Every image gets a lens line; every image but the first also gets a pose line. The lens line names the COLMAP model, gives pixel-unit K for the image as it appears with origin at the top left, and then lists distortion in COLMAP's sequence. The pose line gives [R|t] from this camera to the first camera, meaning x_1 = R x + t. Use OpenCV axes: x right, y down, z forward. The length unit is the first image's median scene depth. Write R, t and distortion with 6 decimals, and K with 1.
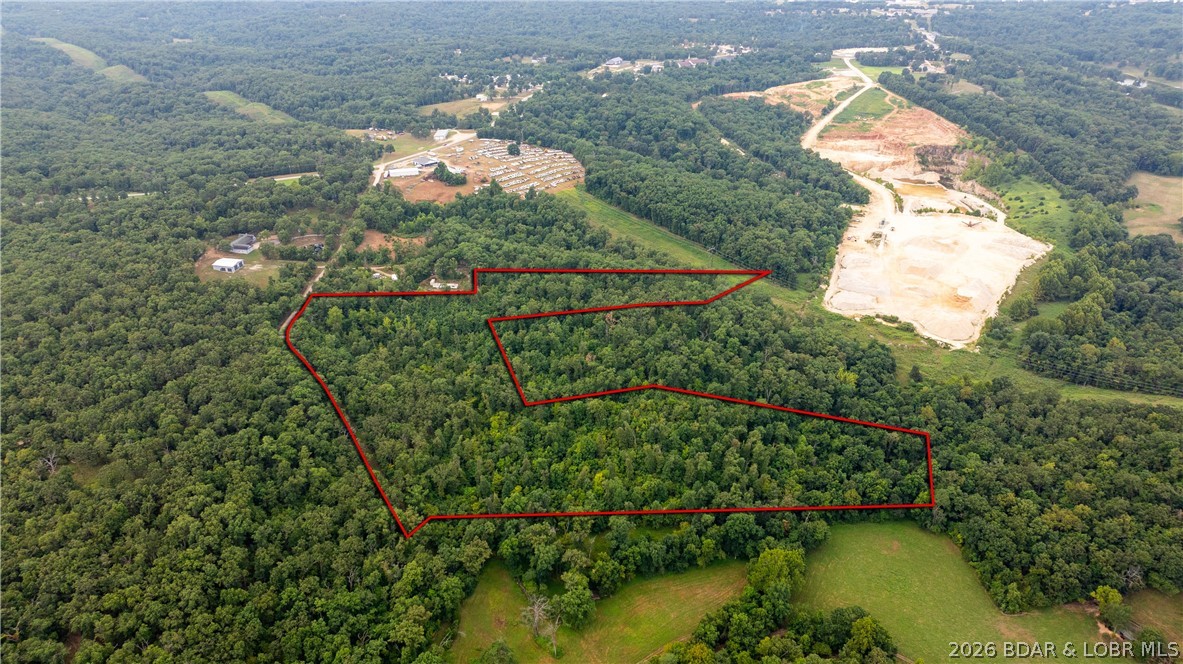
lens RADIAL K [[811.9, 0, 591.5], [0, 811.9, 332.0], [0, 0, 1]] dist [-0.038649, 0.037716]
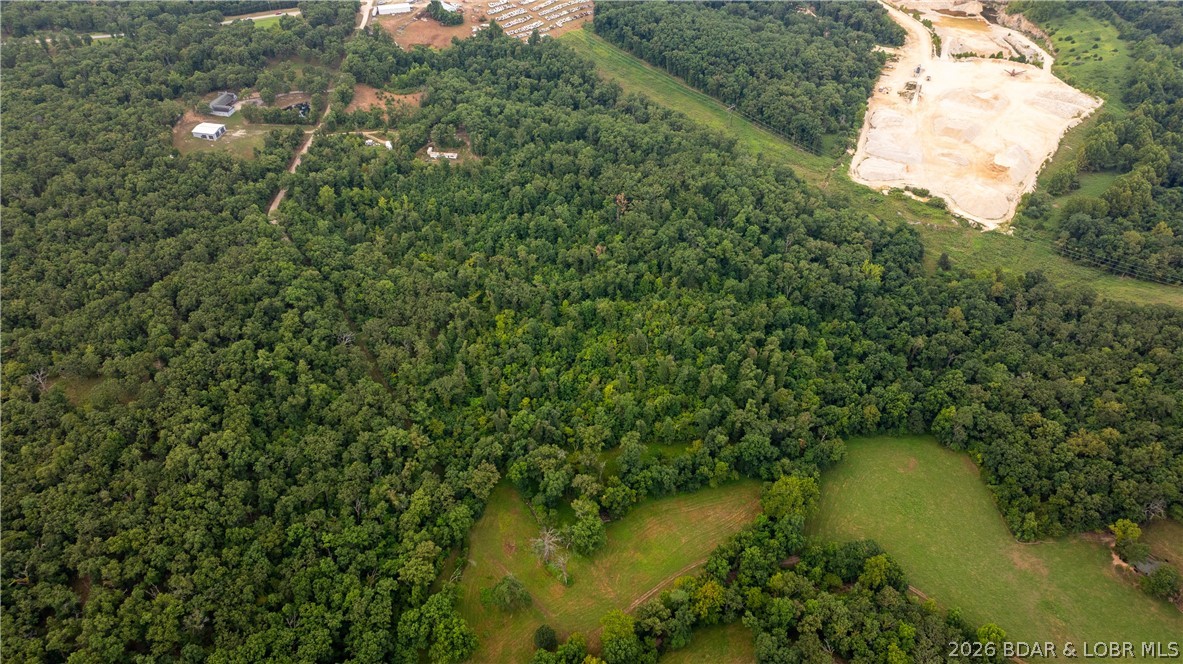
lens RADIAL K [[811.9, 0, 591.5], [0, 811.9, 332.0], [0, 0, 1]] dist [-0.038649, 0.037716]
pose [[0.999970, 0.003709, -0.006779, -0.005497], [-0.002062, 0.973547, 0.228478, -0.100161], [0.007447, -0.228457, 0.973526, 0.071182]]
